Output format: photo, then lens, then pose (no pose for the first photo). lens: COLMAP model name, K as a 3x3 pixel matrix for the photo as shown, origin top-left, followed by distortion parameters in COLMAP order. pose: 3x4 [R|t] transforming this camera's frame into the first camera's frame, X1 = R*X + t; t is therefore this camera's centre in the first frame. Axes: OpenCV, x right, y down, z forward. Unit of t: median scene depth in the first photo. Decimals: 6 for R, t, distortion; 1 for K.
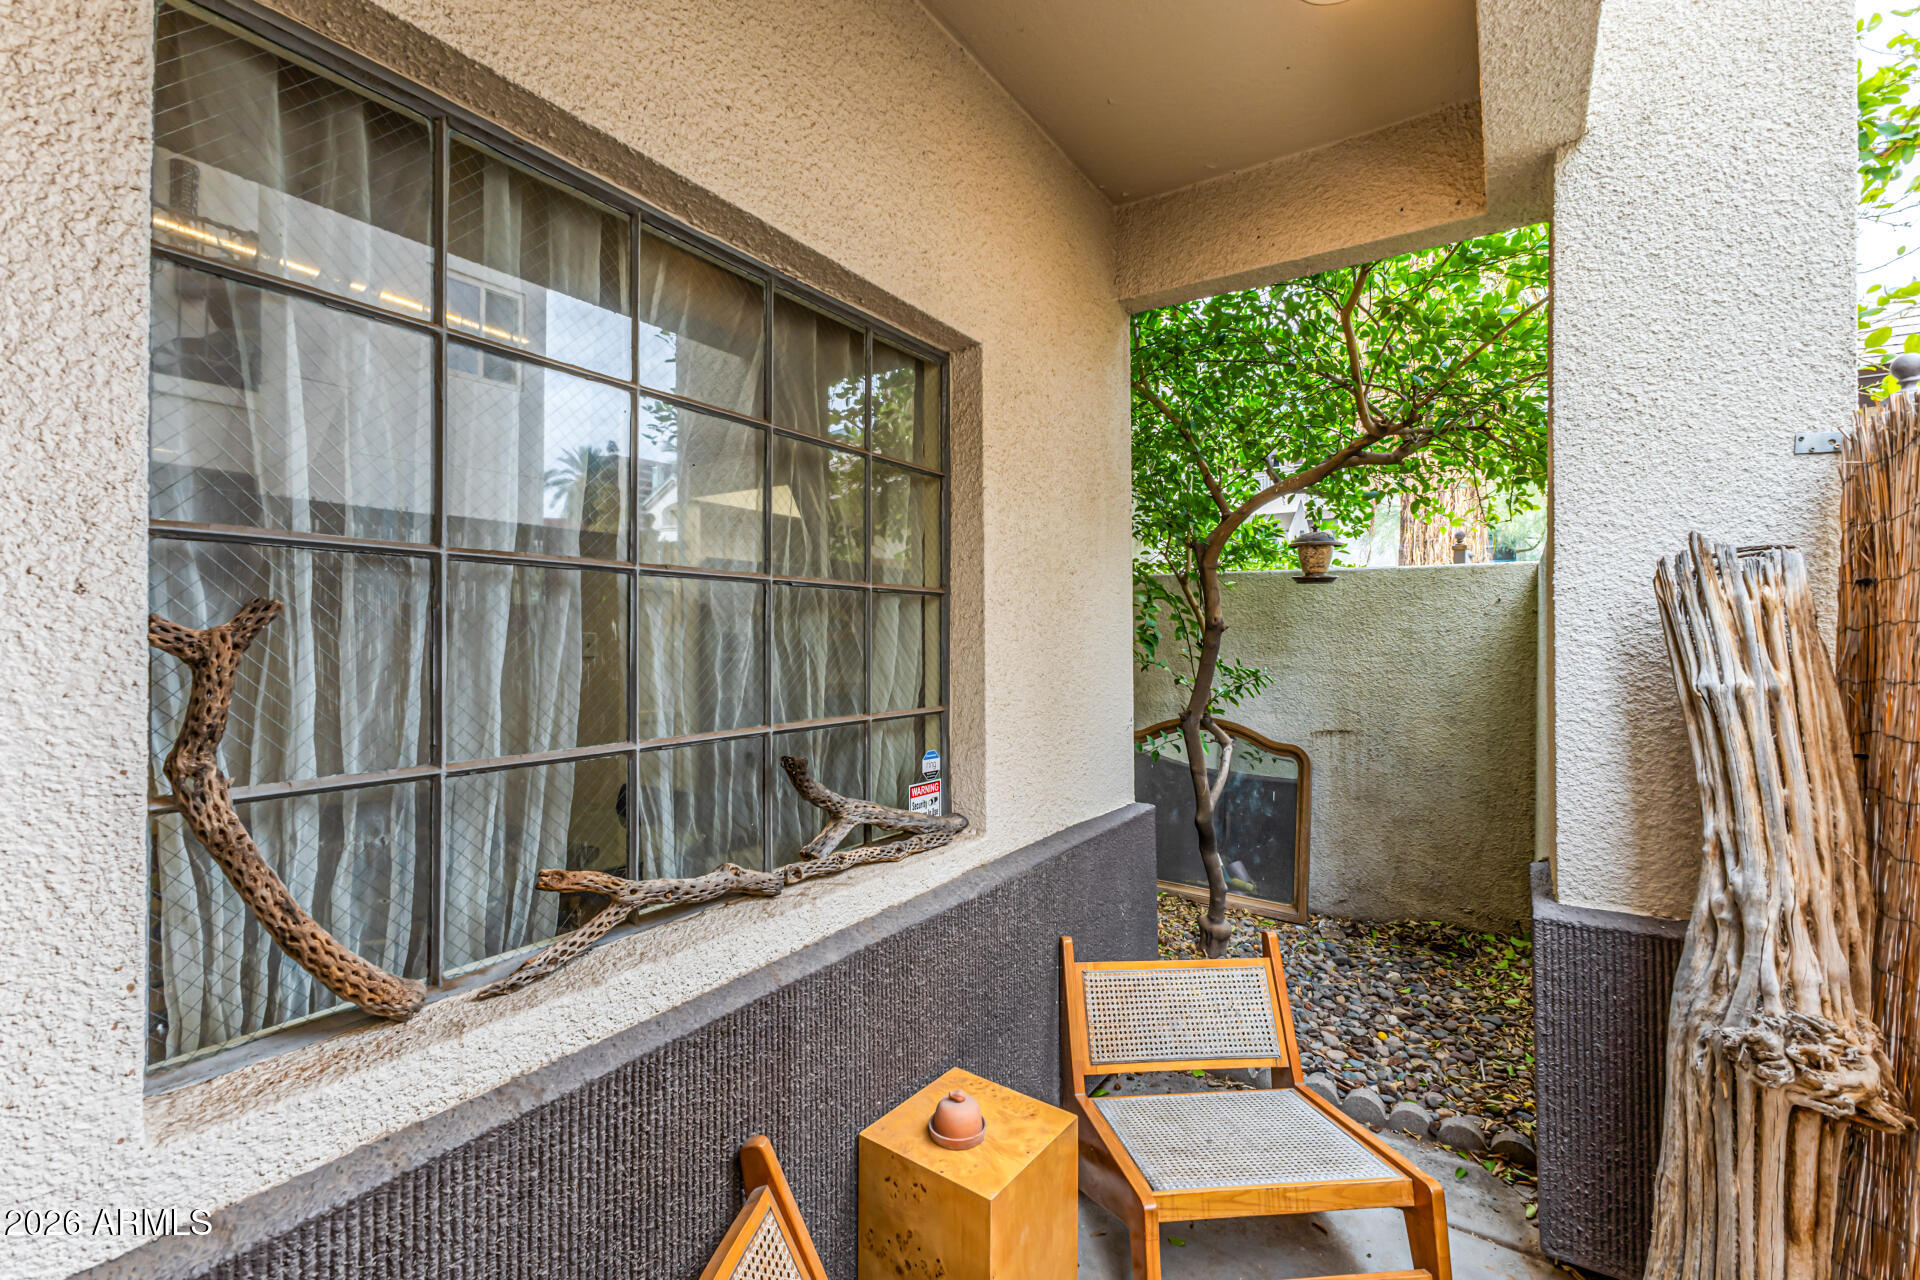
lens RADIAL K [[832.2, 0, 952.0], [0, 832.2, 632.3], [0, 0, 1]] dist [0.012495, -0.004201]
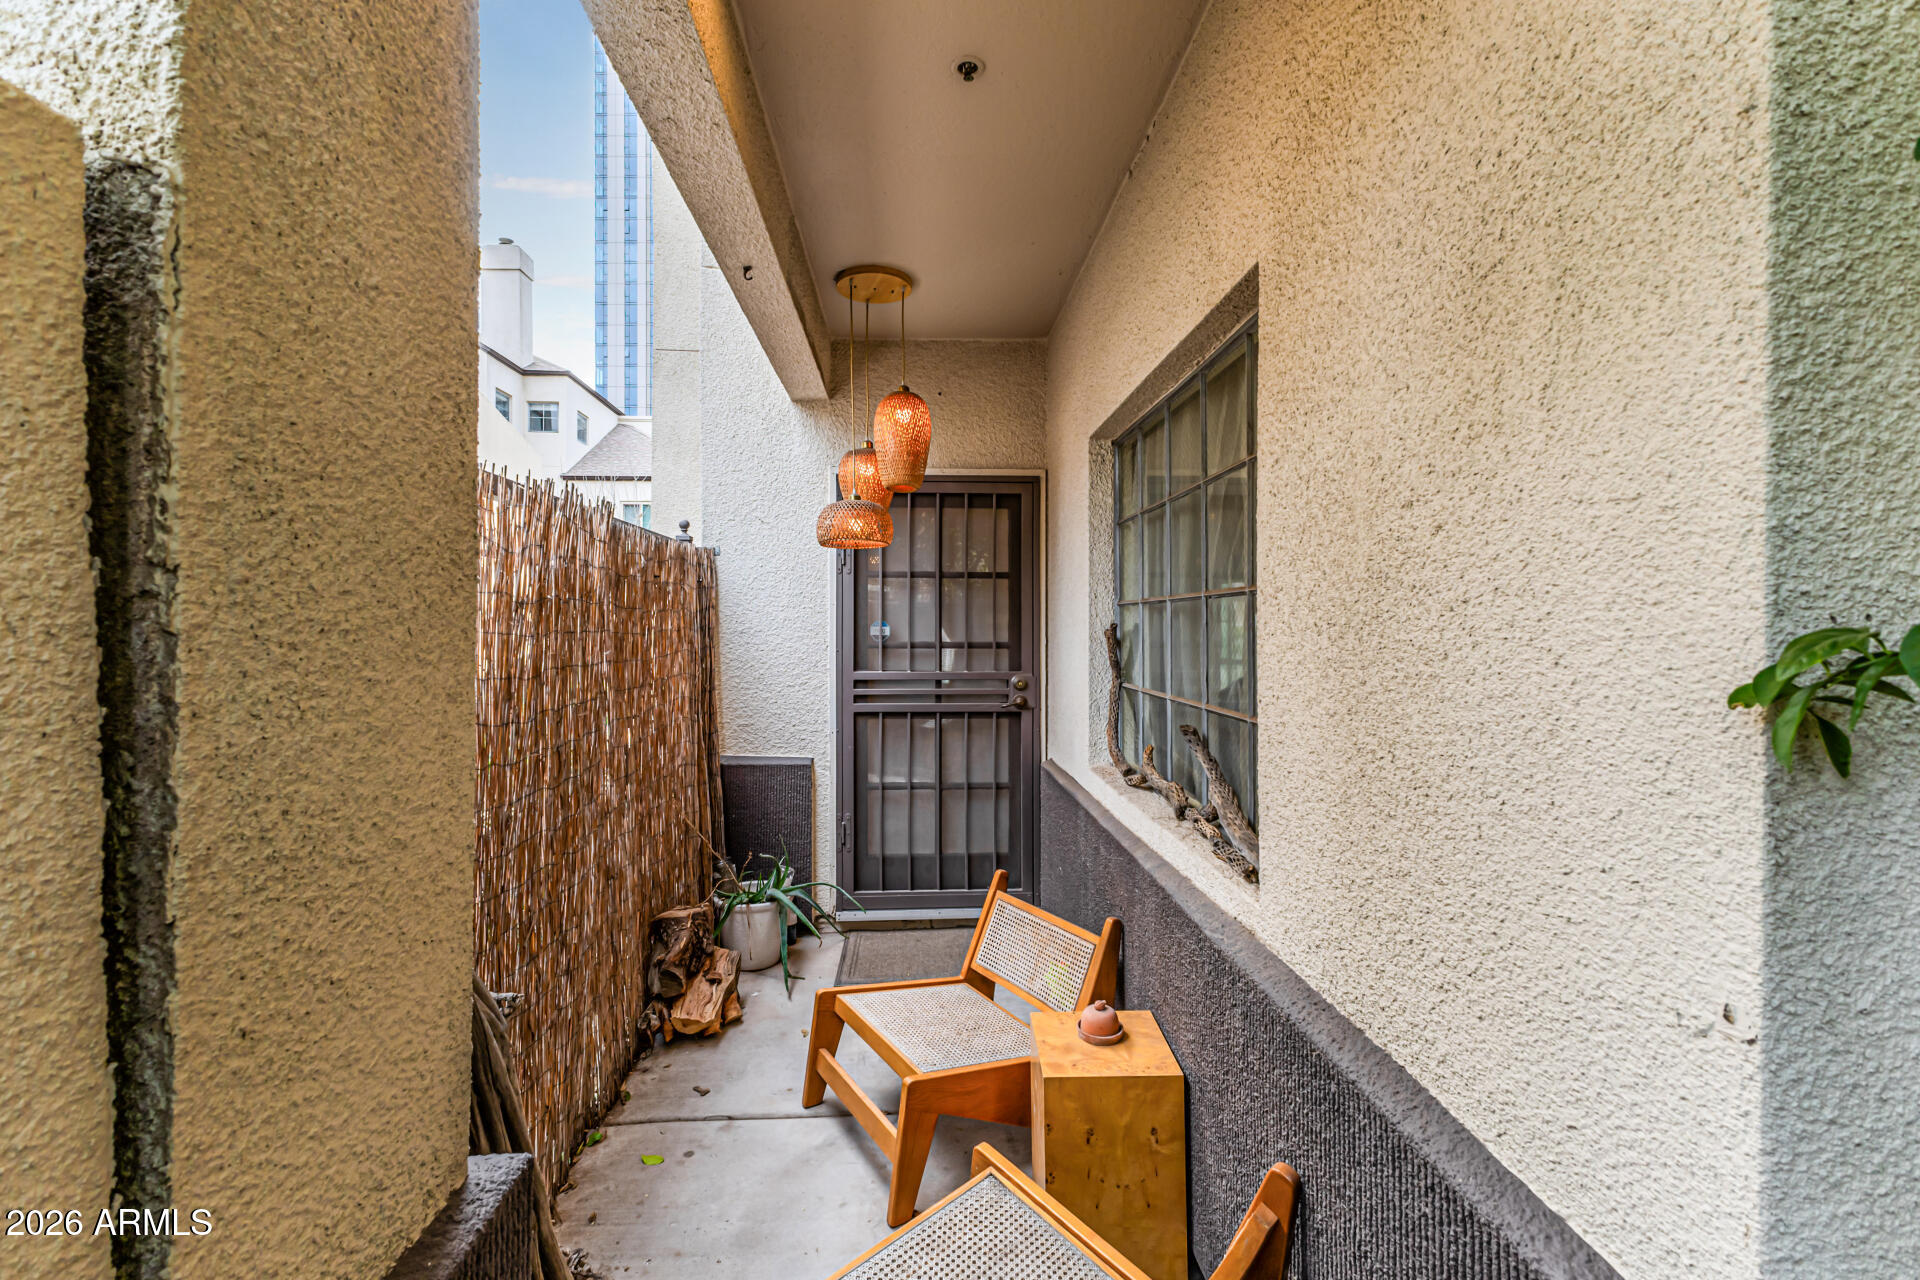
lens RADIAL K [[832.2, 0, 968.1], [0, 832.2, 626.0], [0, 0, 1]] dist [0.012495, -0.004201]
pose [[-0.784617, -0.000431, -0.619980, 0.752445], [0.001678, 0.999995, -0.002819, -0.007393], [0.619978, -0.003252, -0.784612, 1.495837]]
